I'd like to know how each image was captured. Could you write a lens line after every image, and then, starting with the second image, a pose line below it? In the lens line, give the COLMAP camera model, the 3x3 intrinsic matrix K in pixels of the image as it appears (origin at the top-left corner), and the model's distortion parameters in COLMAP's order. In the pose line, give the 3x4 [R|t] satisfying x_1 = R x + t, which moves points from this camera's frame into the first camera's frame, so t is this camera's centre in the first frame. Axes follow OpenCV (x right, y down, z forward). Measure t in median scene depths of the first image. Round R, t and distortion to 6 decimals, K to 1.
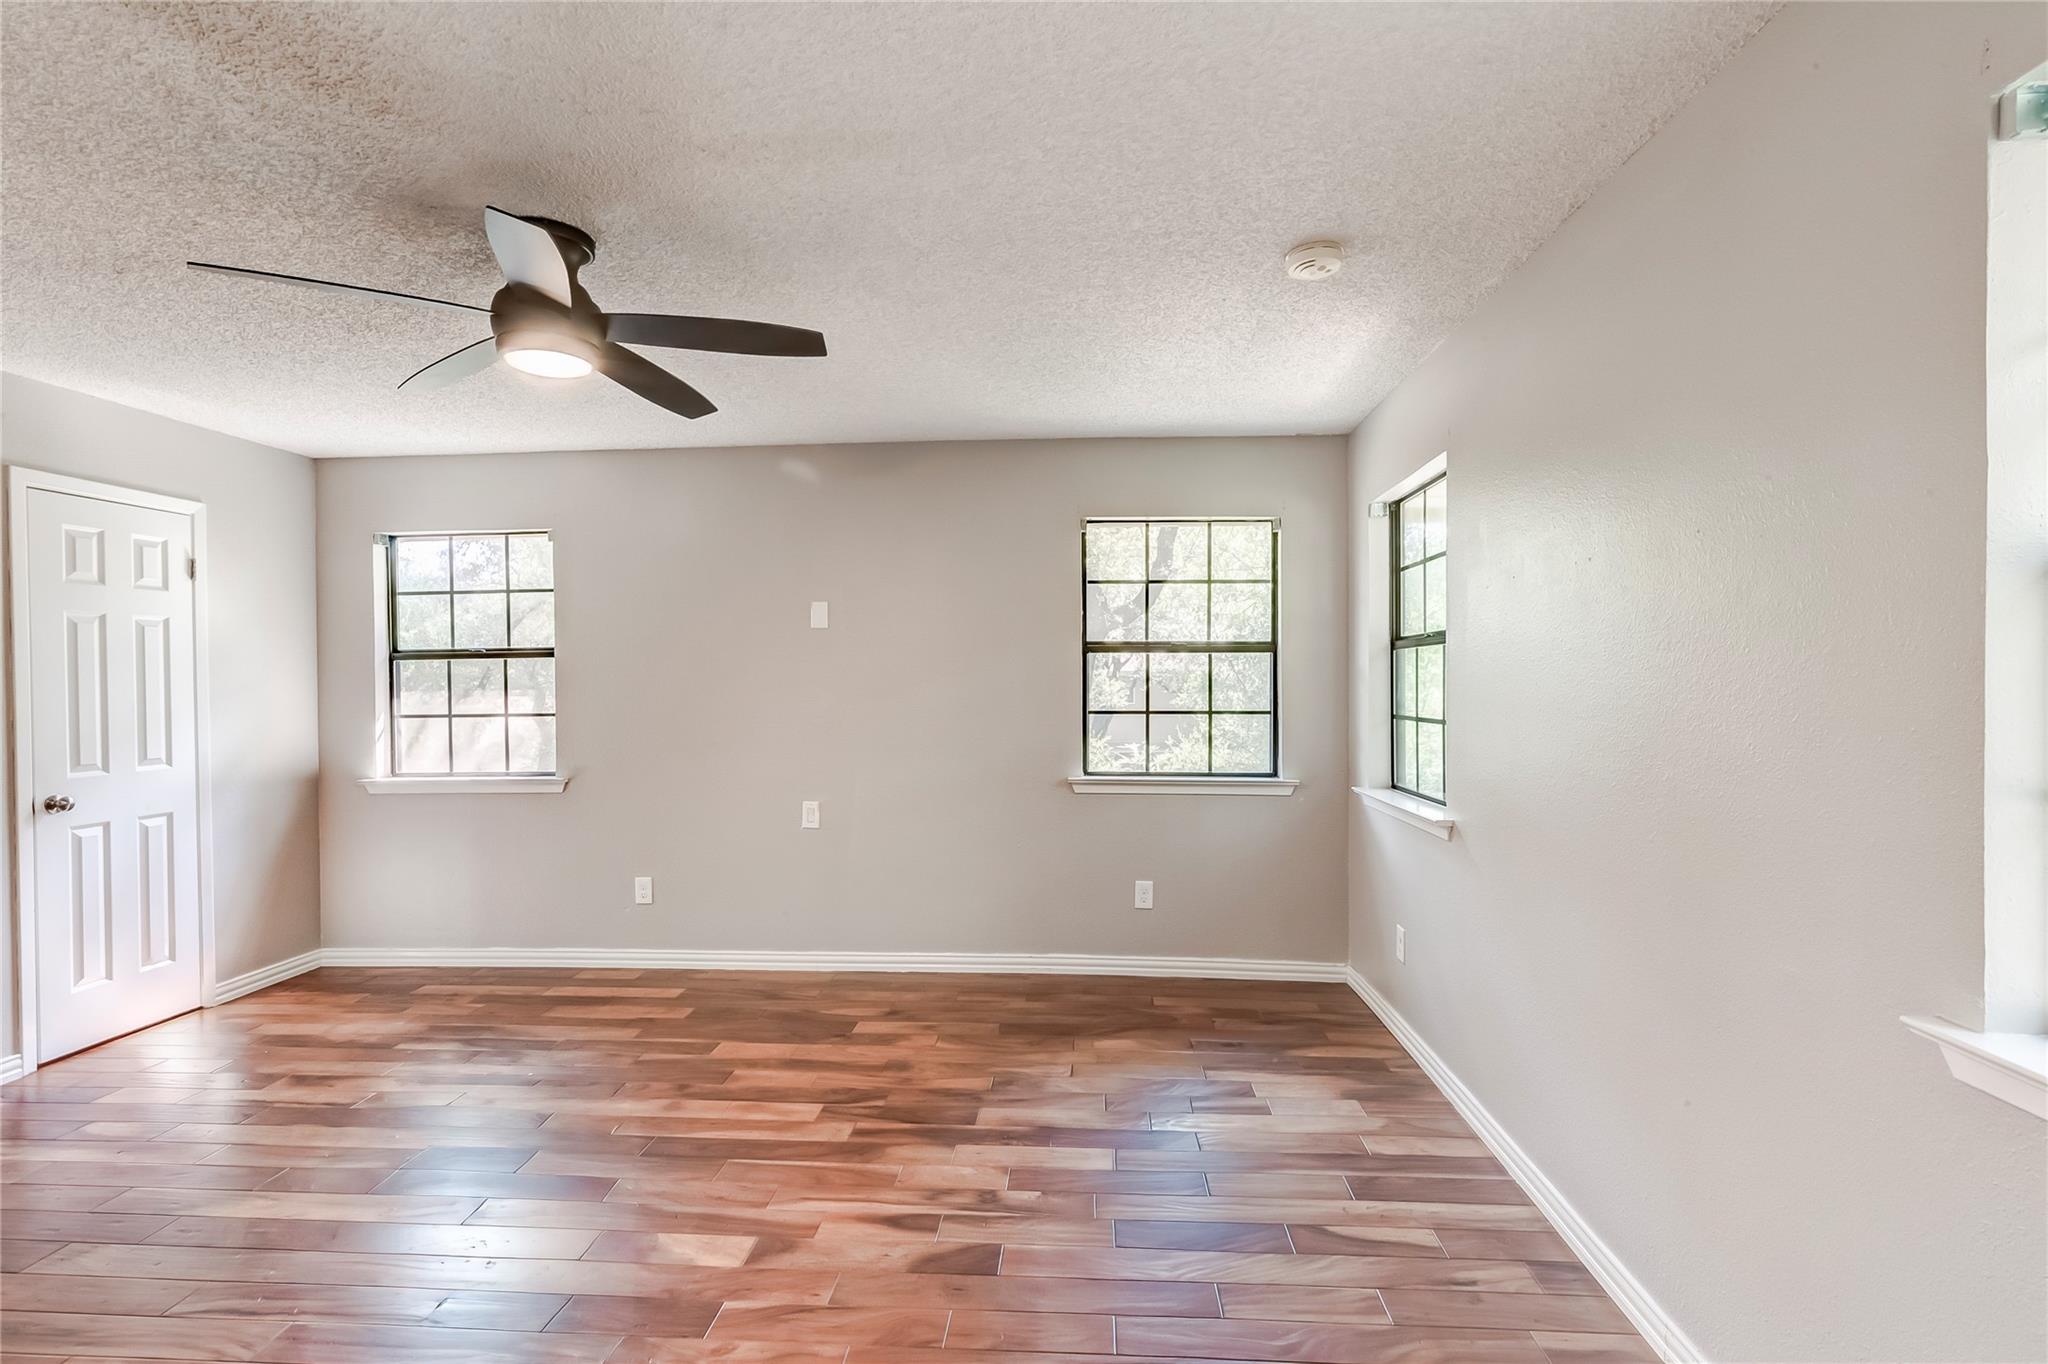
lens RADIAL K [[964.9, 0, 1037.1], [0, 964.9, 689.1], [0, 0, 1]] dist [0.001829, 0.000672]
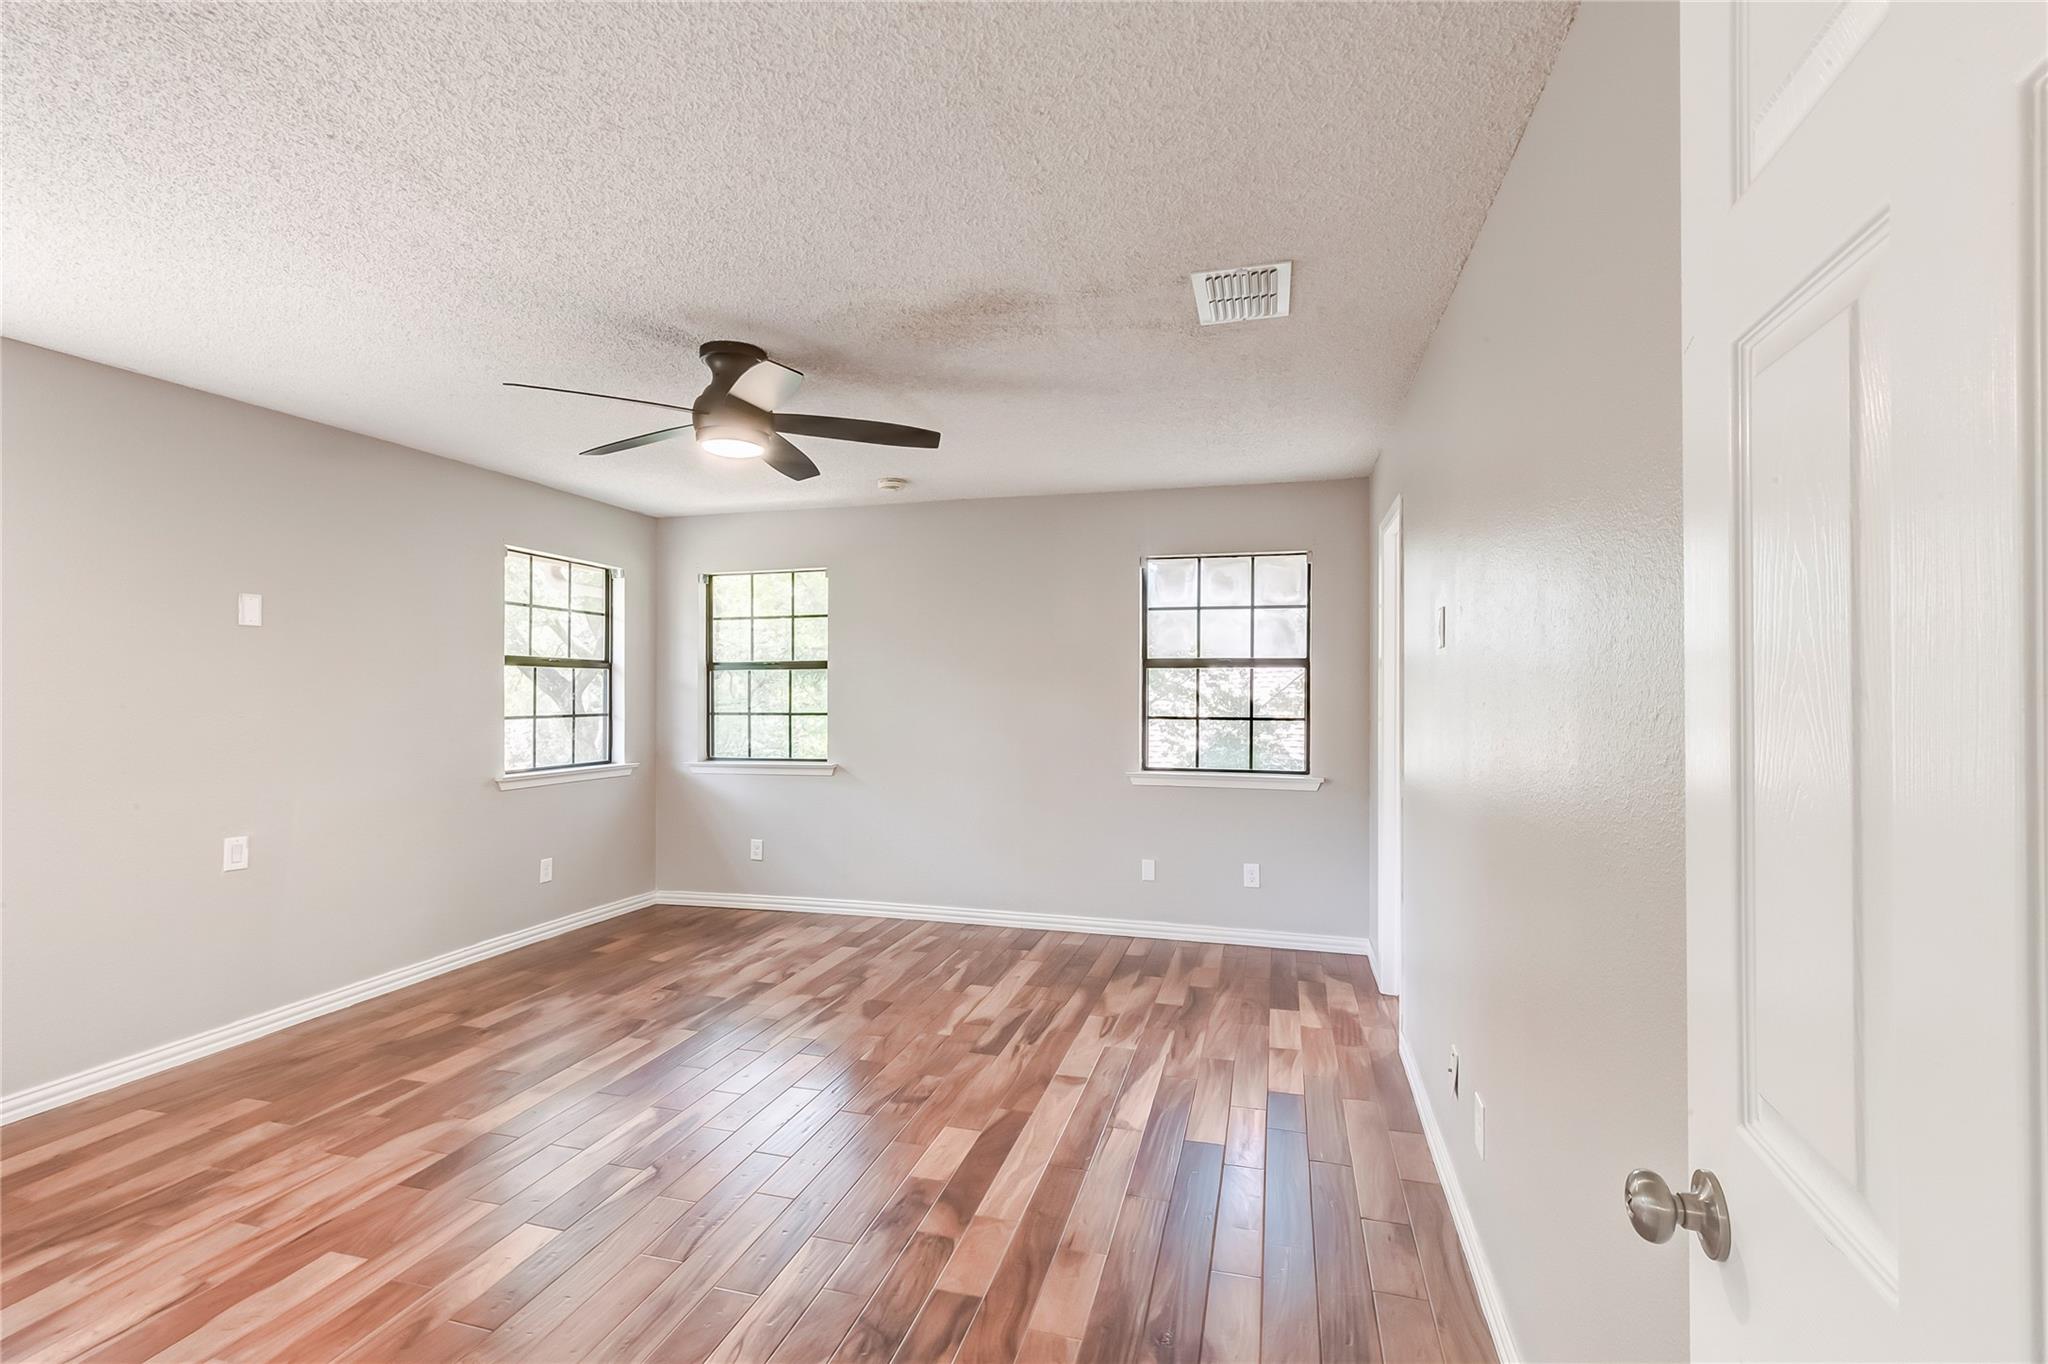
lens RADIAL K [[932.2, 0, 1024.4], [0, 932.2, 682.7], [0, 0, 1]] dist [0.005503, -0.000816]
pose [[0.202868, 0.008258, 0.979171, -1.091994], [0.013713, 0.999842, -0.011273, 0.004351], [-0.979110, 0.015714, 0.202723, 0.228014]]
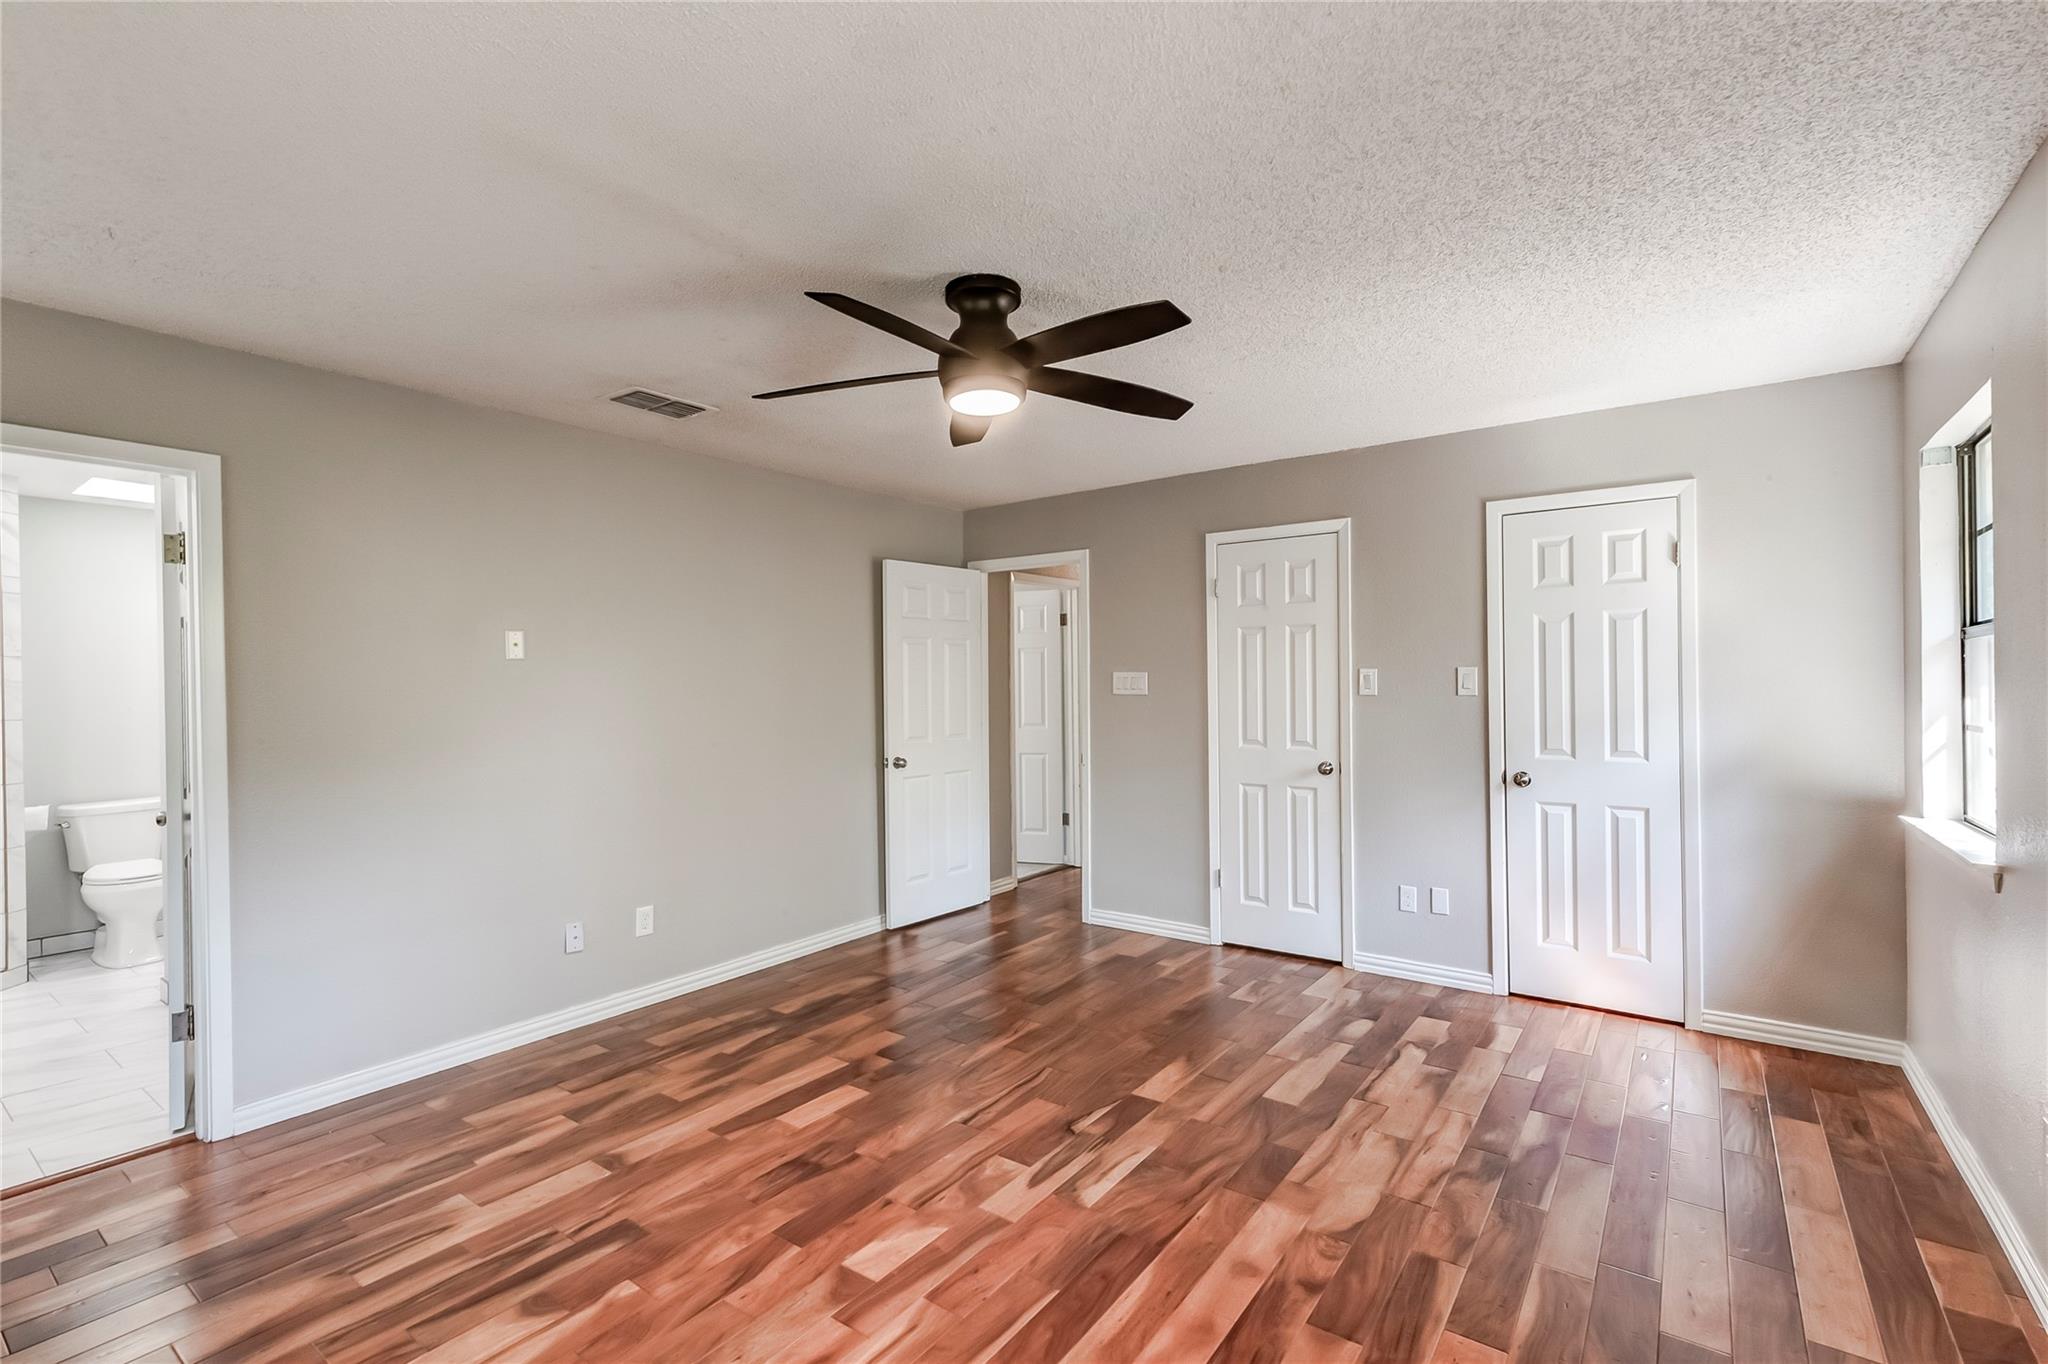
lens RADIAL K [[932.2, 0, 1022.2], [0, 932.2, 679.1], [0, 0, 1]] dist [0.005503, -0.000816]
pose [[-0.538122, 0.012354, -0.842776, 0.256764], [0.001767, 0.999907, 0.013529, -0.018262], [0.842865, 0.005791, -0.538094, 1.055196]]
